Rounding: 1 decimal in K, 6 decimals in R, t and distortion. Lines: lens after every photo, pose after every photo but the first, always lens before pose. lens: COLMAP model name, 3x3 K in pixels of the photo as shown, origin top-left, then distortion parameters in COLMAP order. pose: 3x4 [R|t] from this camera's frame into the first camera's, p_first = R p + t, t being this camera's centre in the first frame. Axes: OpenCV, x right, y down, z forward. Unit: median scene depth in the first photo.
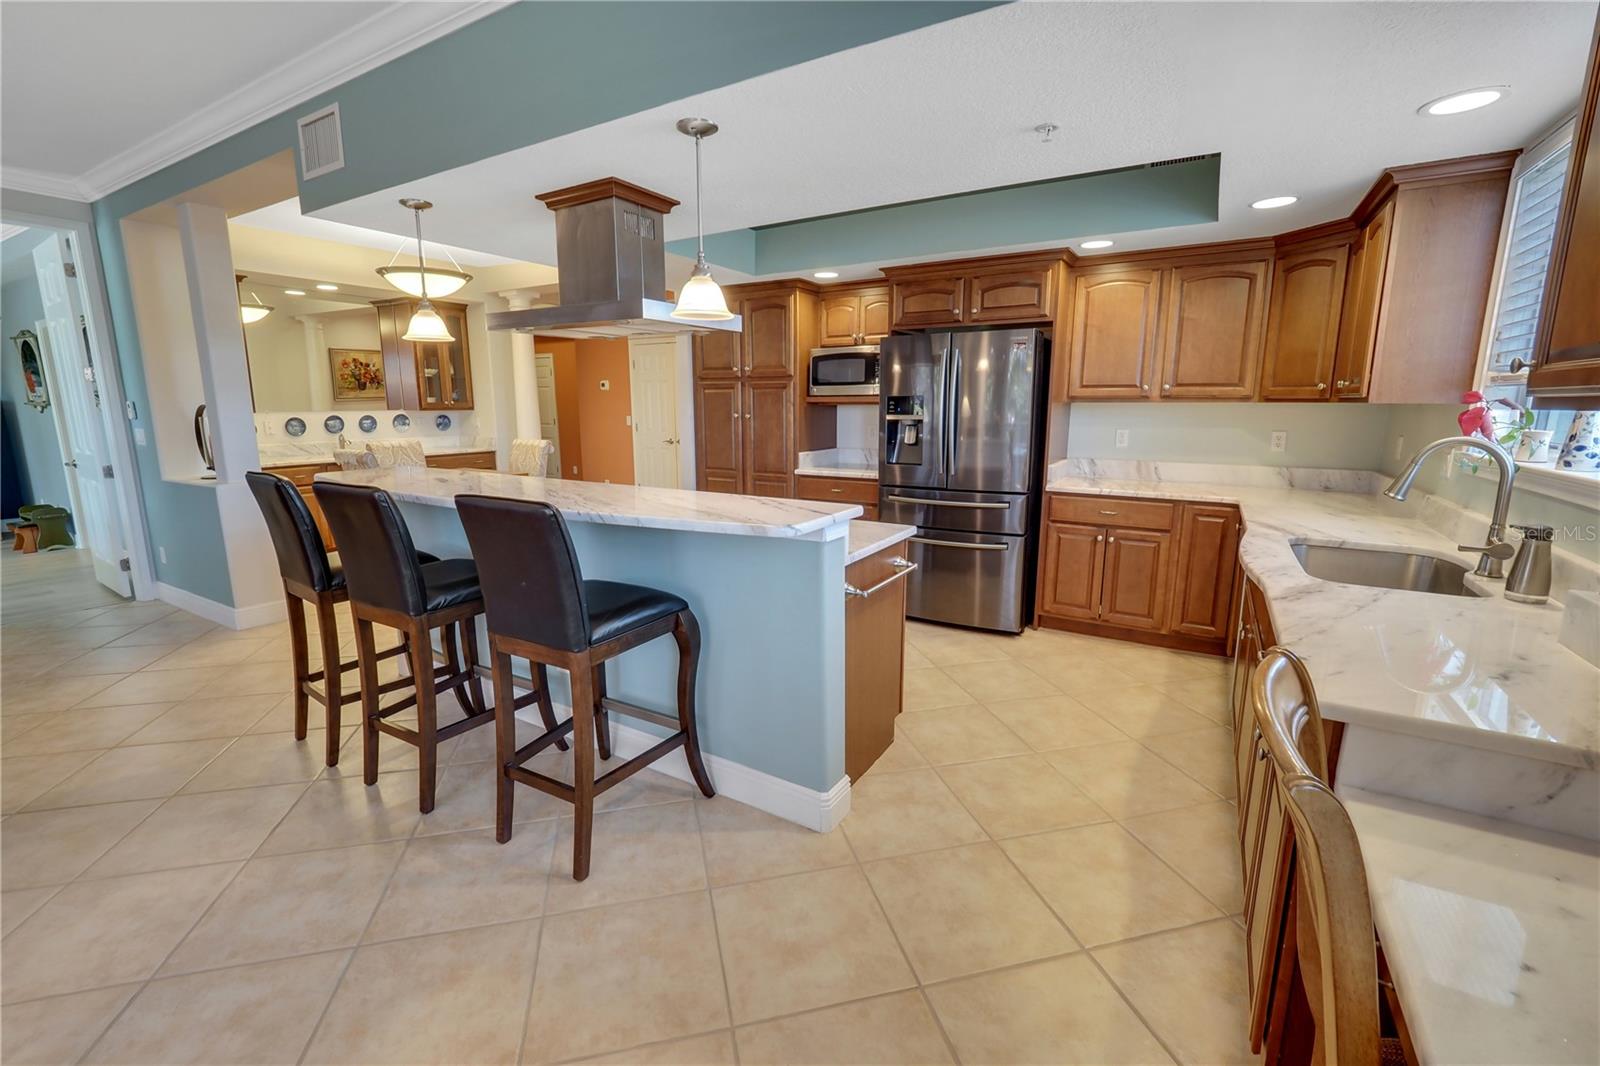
lens RADIAL K [[673.1, 0, 801.4], [0, 673.1, 535.2], [0, 0, 1]] dist [-0.000263, -0.000794]
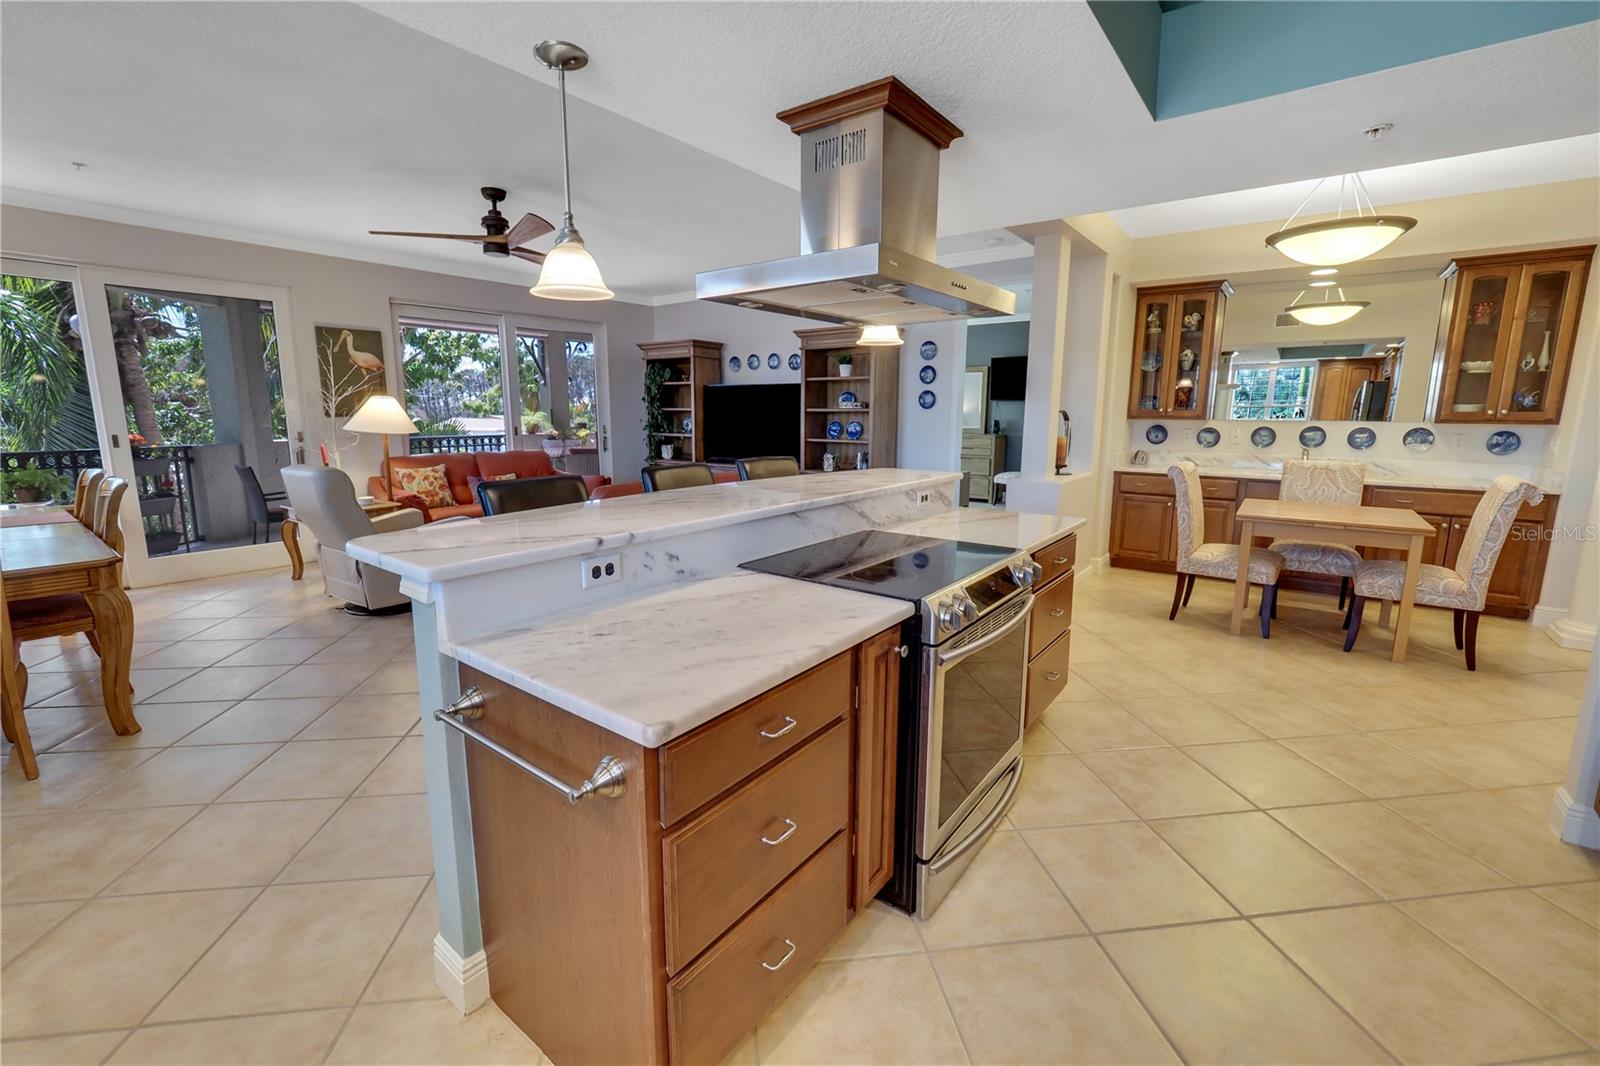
lens RADIAL K [[673.1, 0, 798.4], [0, 673.1, 525.7], [0, 0, 1]] dist [-0.000263, -0.000794]
pose [[-0.101009, 0.171465, -0.979998, 0.233598], [-0.200947, 0.961218, 0.188891, -0.093607], [0.974381, 0.216007, -0.062637, 0.481547]]
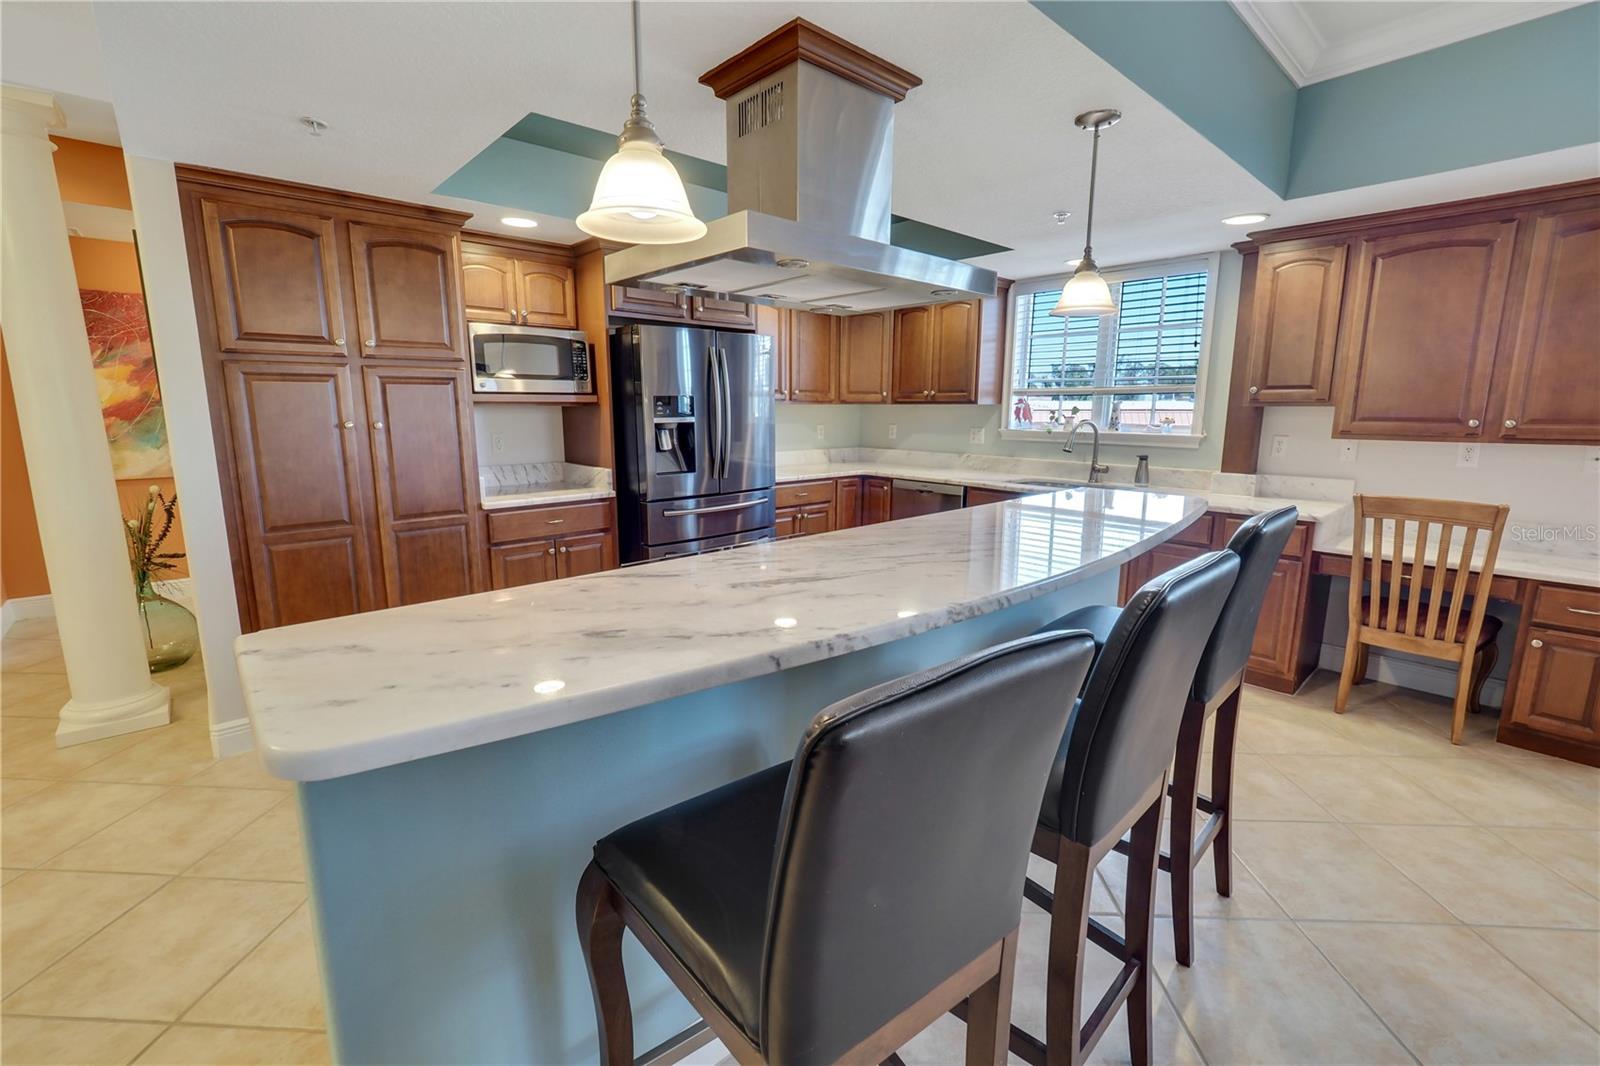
lens RADIAL K [[673.1, 0, 804.3], [0, 673.1, 523.5], [0, 0, 1]] dist [-0.000263, -0.000794]
pose [[0.266729, -0.164125, 0.949694, -0.402664], [0.186251, 0.975596, 0.116292, -0.070078], [-0.945604, 0.145863, 0.290789, 0.372305]]
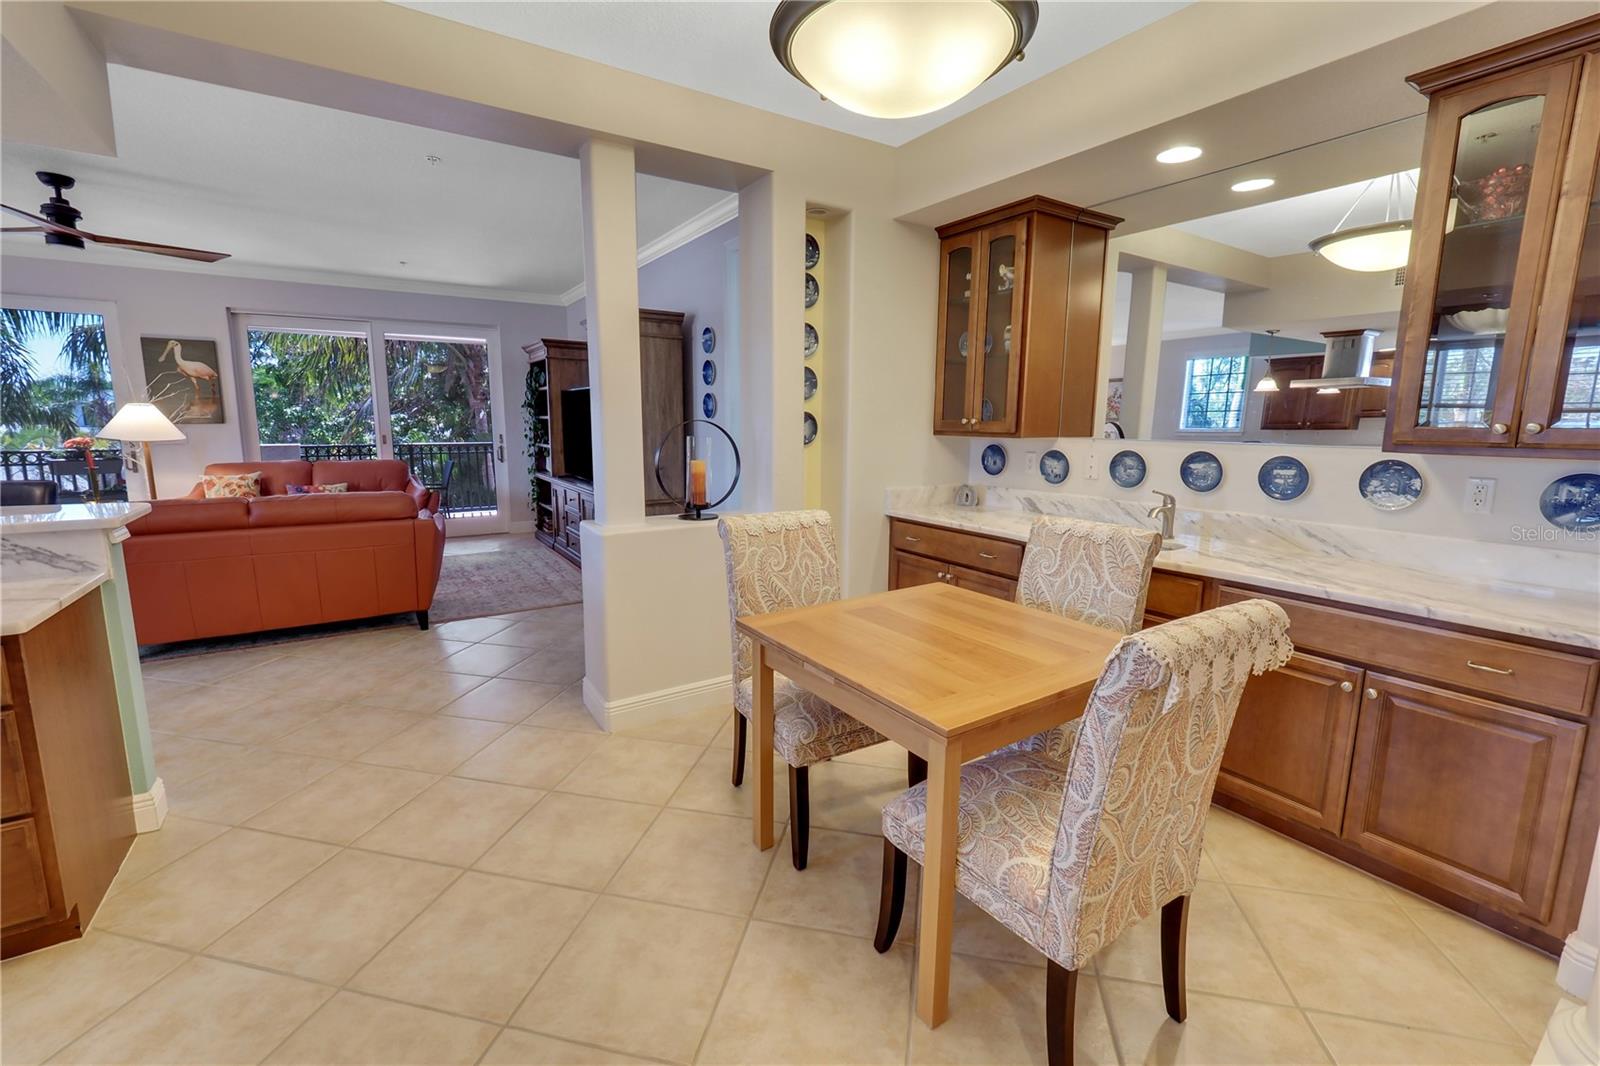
lens RADIAL K [[673.1, 0, 779.2], [0, 673.1, 526.7], [0, 0, 1]] dist [-0.000263, -0.000794]
pose [[-0.439144, 0.141369, -0.887225, -0.178293], [-0.184860, 0.952193, 0.243220, -0.200518], [0.879192, 0.270821, -0.392016, 1.006869]]
